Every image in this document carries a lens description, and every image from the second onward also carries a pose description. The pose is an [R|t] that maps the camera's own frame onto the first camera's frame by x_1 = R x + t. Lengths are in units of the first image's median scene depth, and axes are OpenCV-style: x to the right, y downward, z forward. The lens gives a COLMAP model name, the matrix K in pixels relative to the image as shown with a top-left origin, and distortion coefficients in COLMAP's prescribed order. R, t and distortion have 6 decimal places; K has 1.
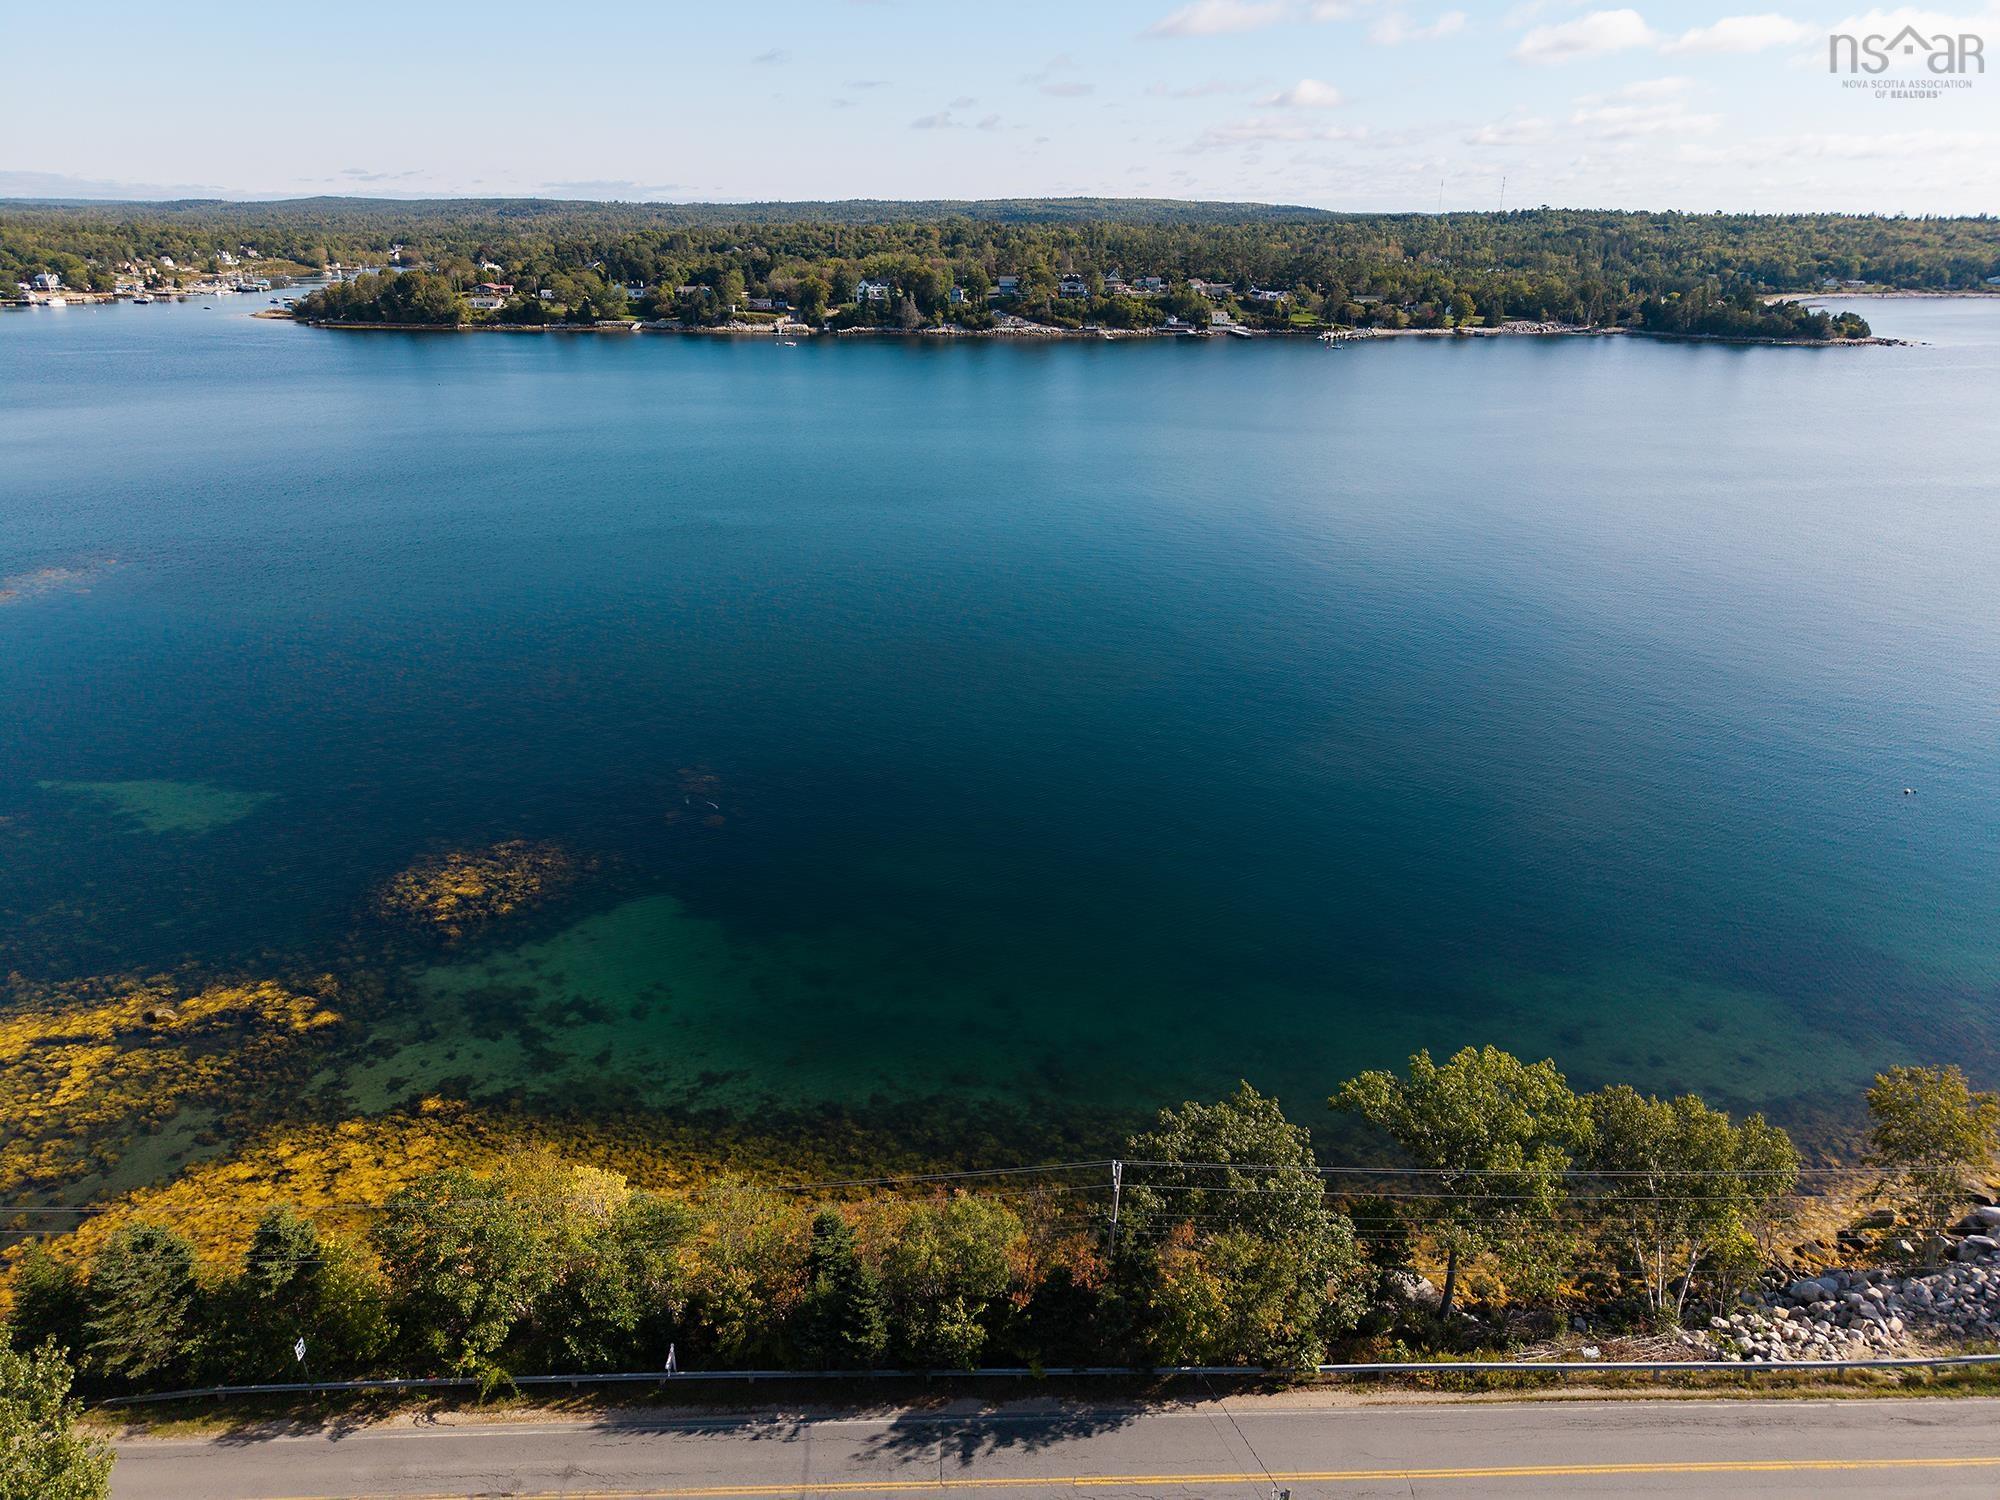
lens RADIAL K [[1341.3, 0, 1000.3], [0, 1341.3, 753.4], [0, 0, 1]] dist [0.018292, -0.014089]
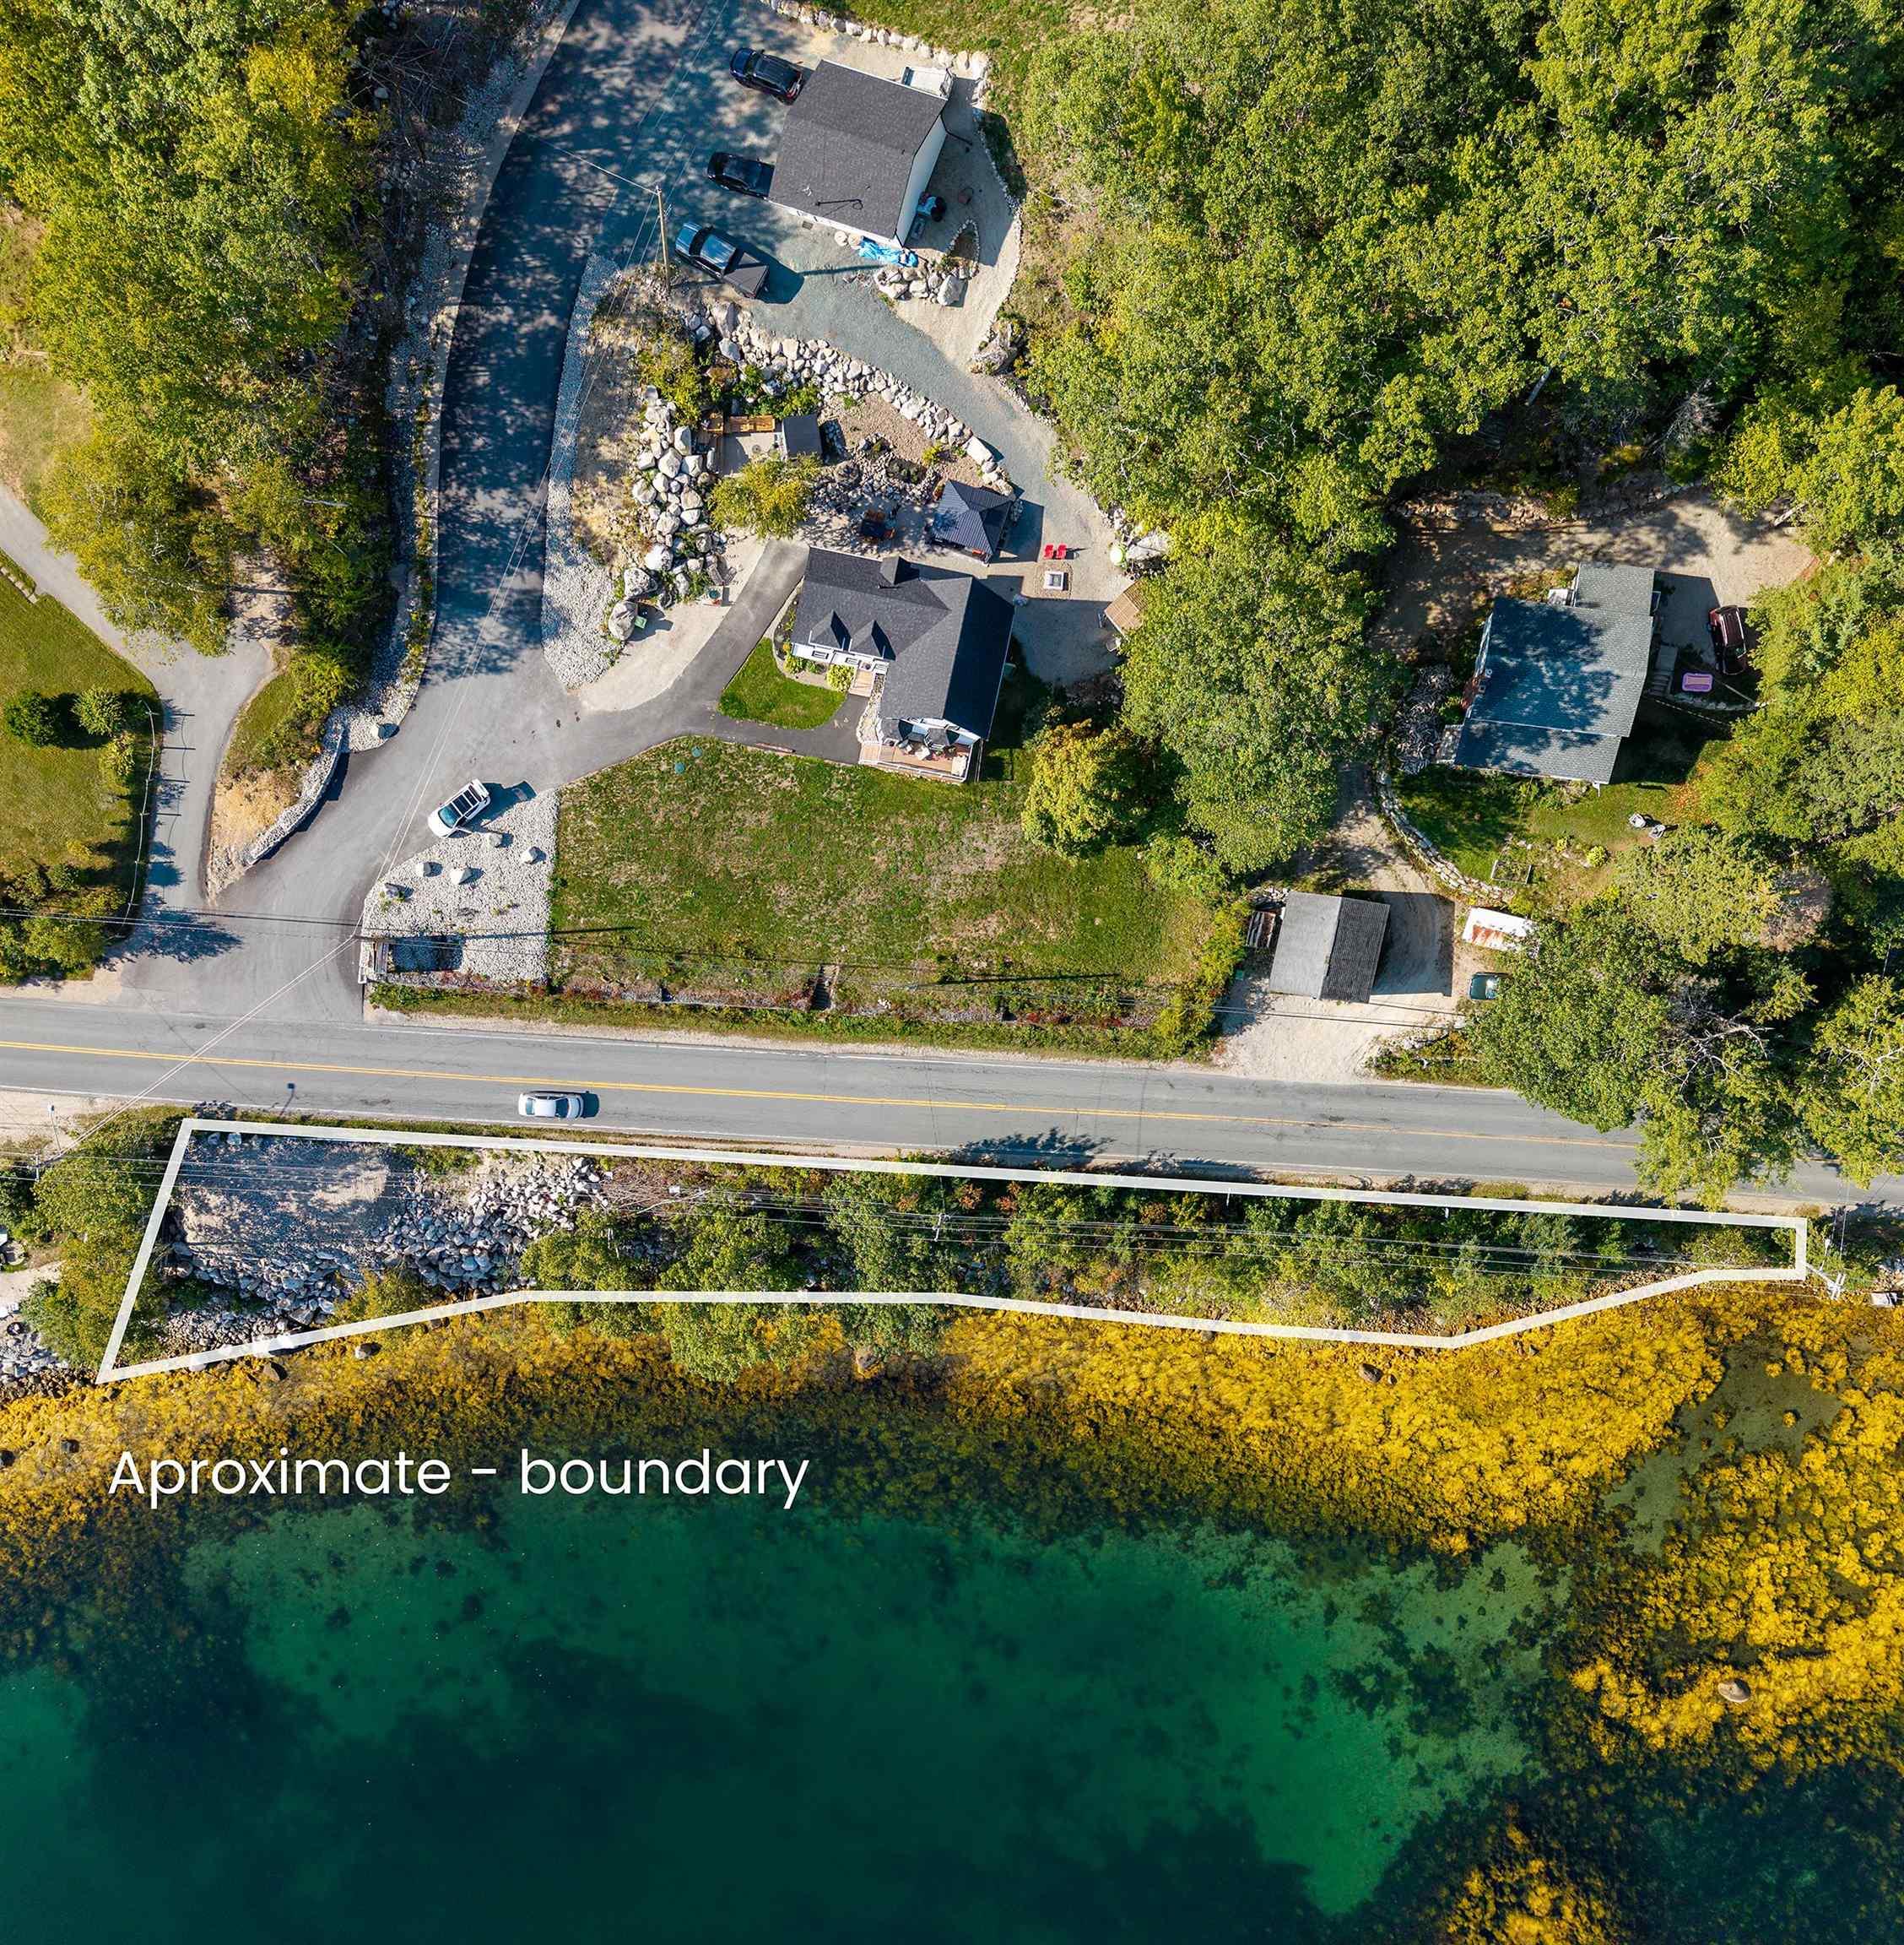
lens RADIAL K [[1320.8, 0, 726.6], [0, 1320.8, 983.4], [0, 0, 1]] dist [0.013663, -0.000003]
pose [[-0.998107, -0.058899, -0.017680, 0.037078], [0.006380, -0.385135, 0.922838, -0.083169], [-0.061163, 0.920979, 0.384781, 0.012934]]
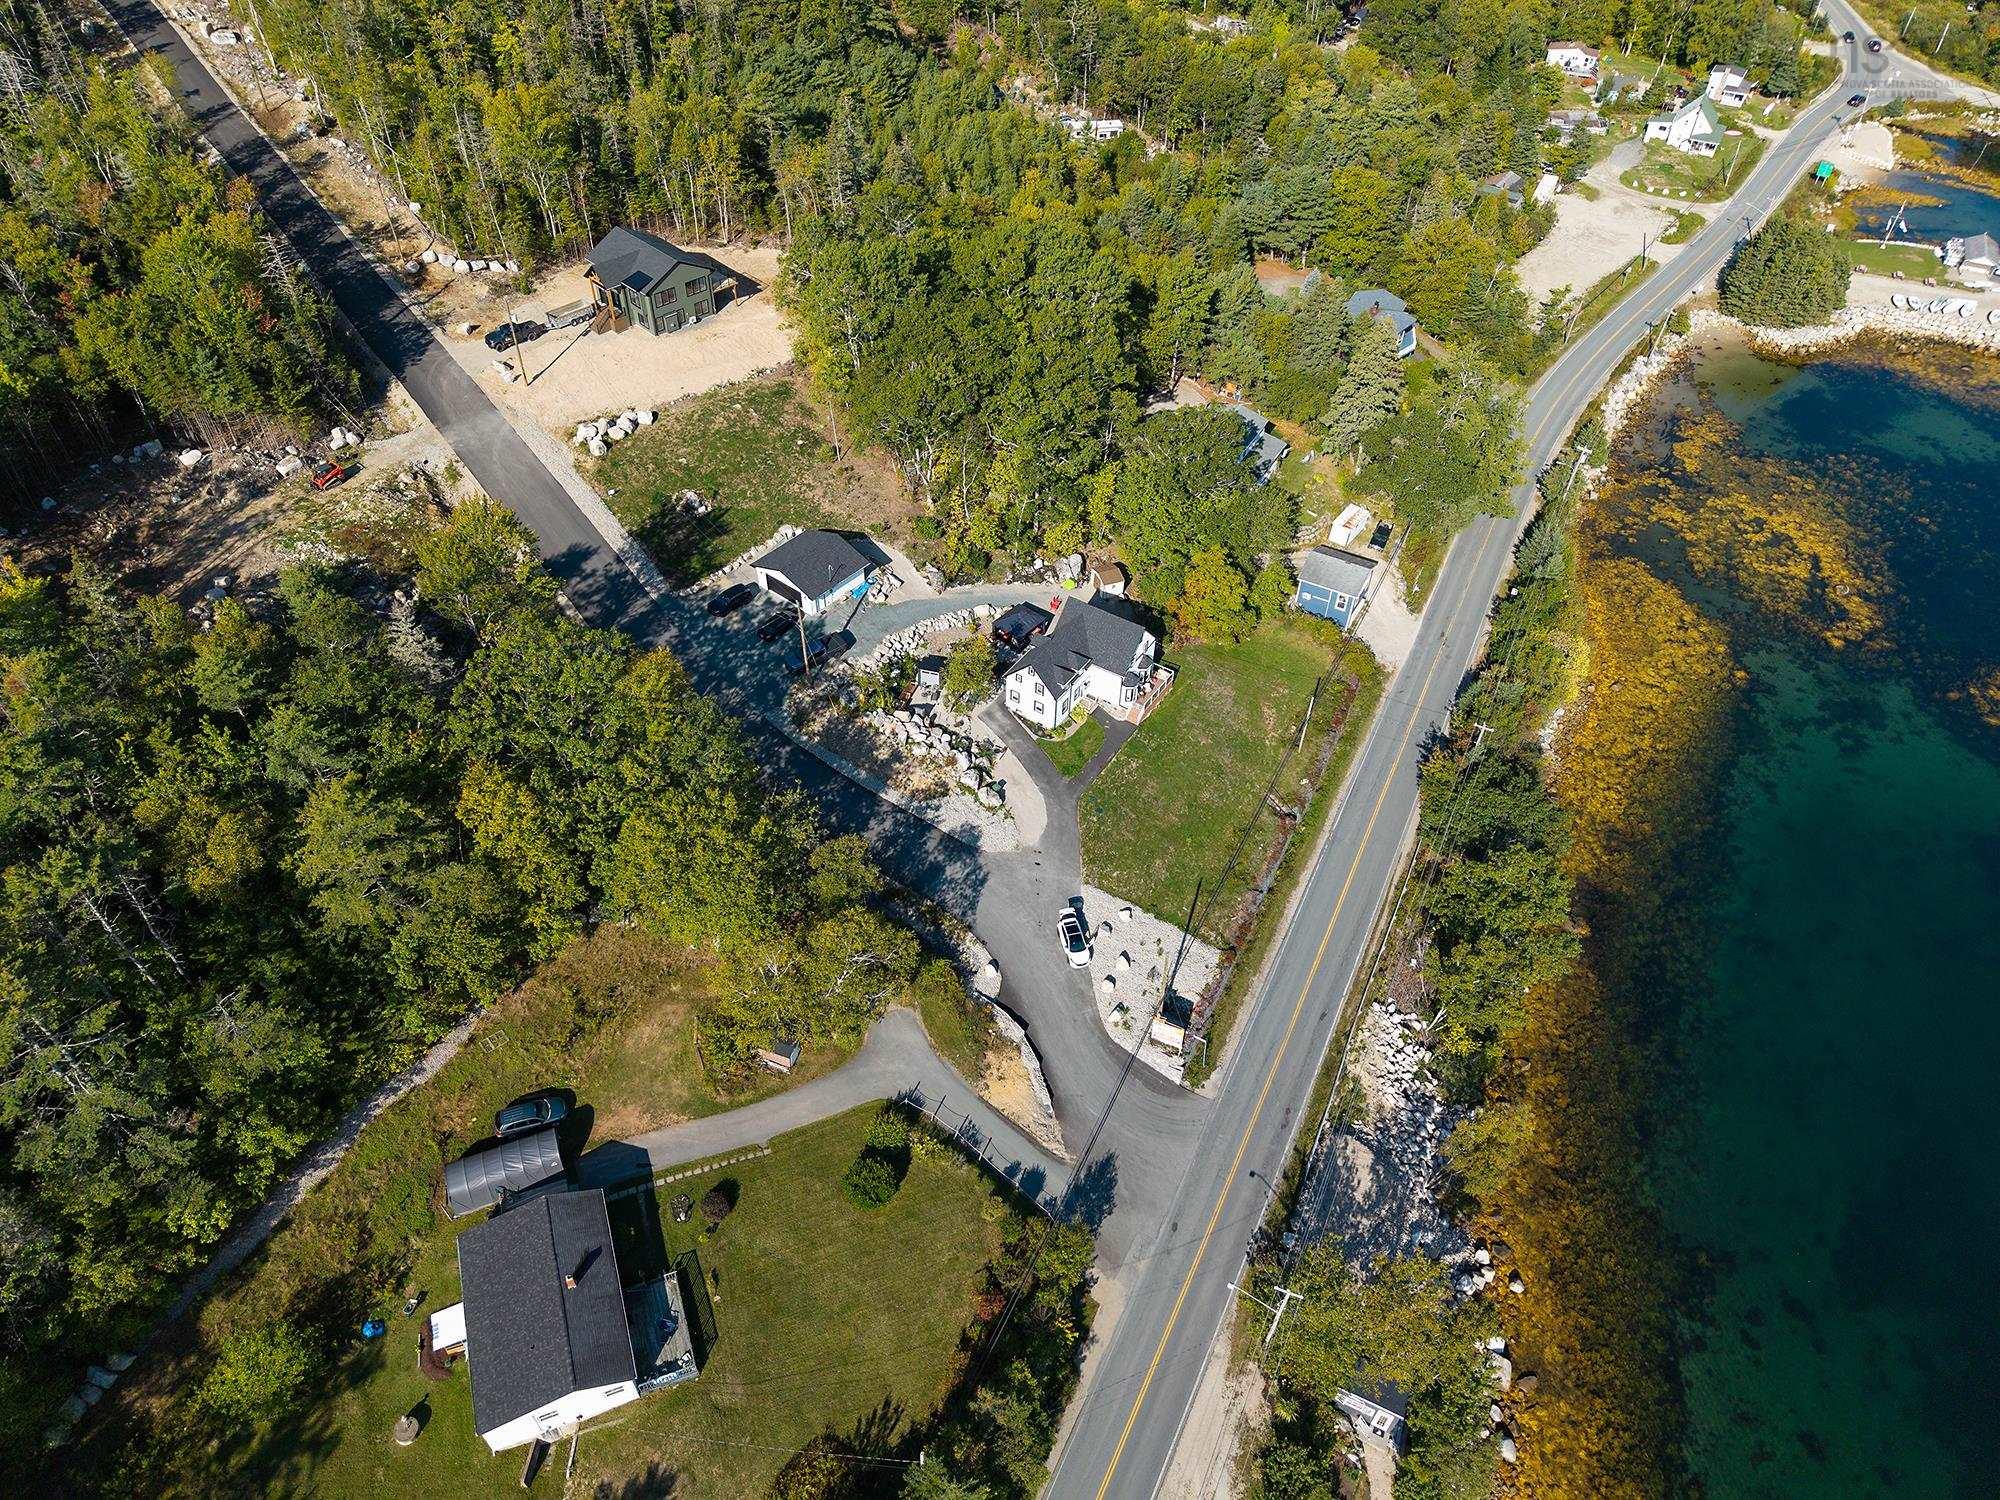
lens RADIAL K [[1324.3, 0, 999.9], [0, 1324.3, 768.9], [0, 0, 1]] dist [0.035948, -0.032947]
pose [[-0.432737, 0.629773, -0.645077, 0.158425], [-0.348872, 0.542810, 0.763967, -0.088217], [0.831280, 0.555646, -0.015184, 0.032319]]
